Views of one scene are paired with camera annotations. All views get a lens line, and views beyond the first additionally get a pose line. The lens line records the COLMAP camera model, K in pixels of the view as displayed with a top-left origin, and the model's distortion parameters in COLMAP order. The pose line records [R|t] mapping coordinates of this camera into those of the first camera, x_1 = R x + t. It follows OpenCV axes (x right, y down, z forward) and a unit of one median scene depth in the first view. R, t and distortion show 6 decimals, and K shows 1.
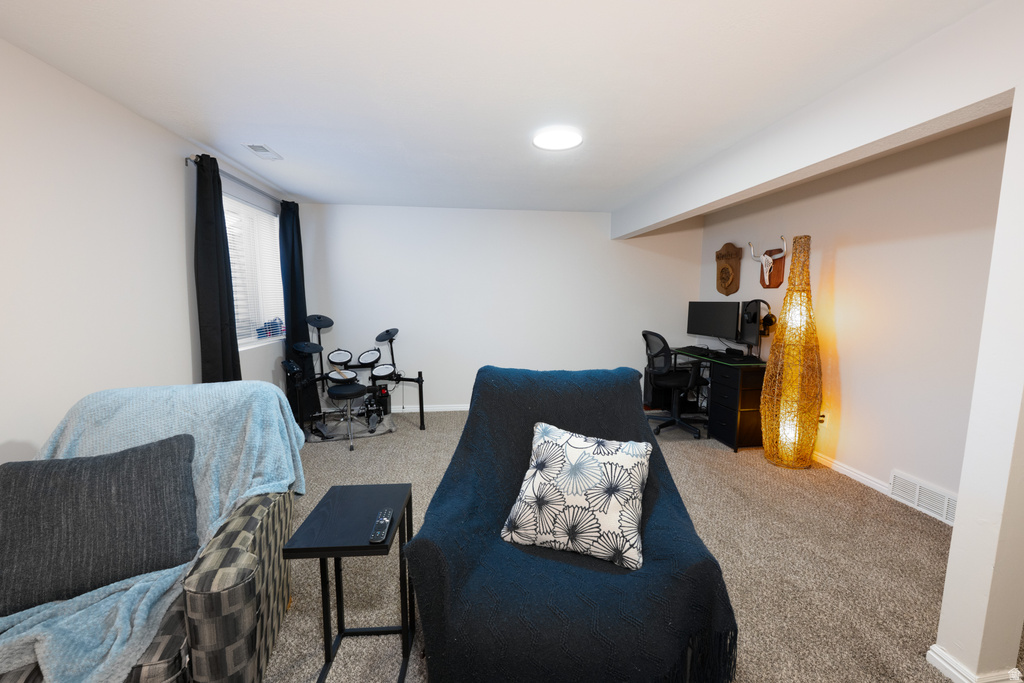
lens RADIAL K [[404.4, 0, 512.0], [0, 404.4, 341.5], [0, 0, 1]] dist [-0.000007, -0.000079]
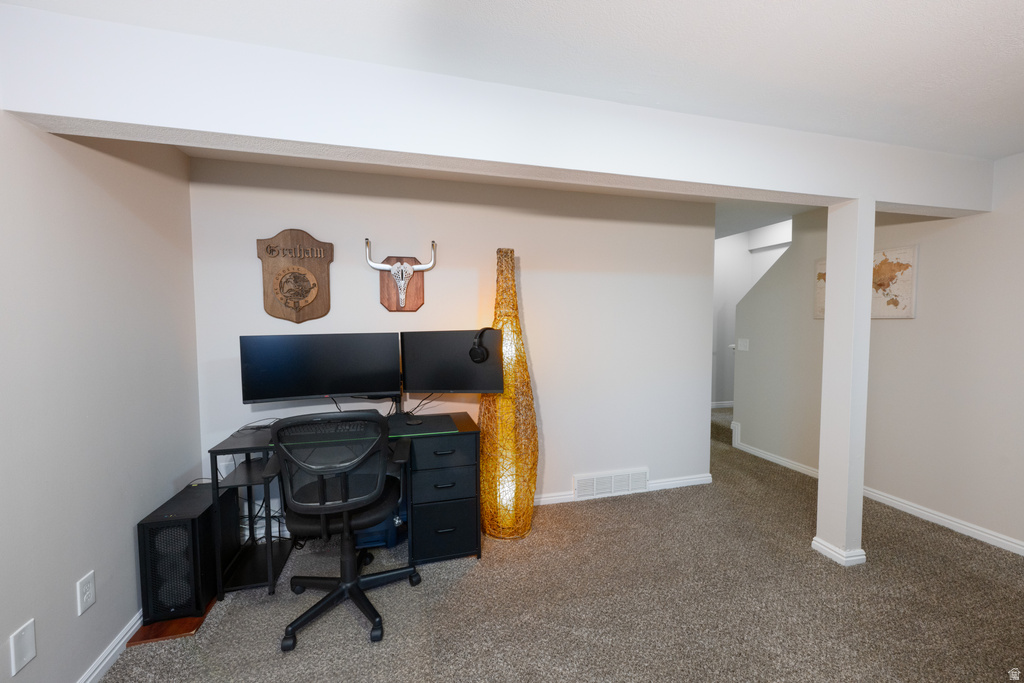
lens RADIAL K [[404.4, 0, 512.0], [0, 404.4, 341.5], [0, 0, 1]] dist [-0.000007, -0.000079]
pose [[-0.144716, -0.049641, 0.988227, -0.082535], [0.110362, 0.991699, 0.065976, -0.106460], [-0.983299, 0.118610, -0.138036, 0.915870]]
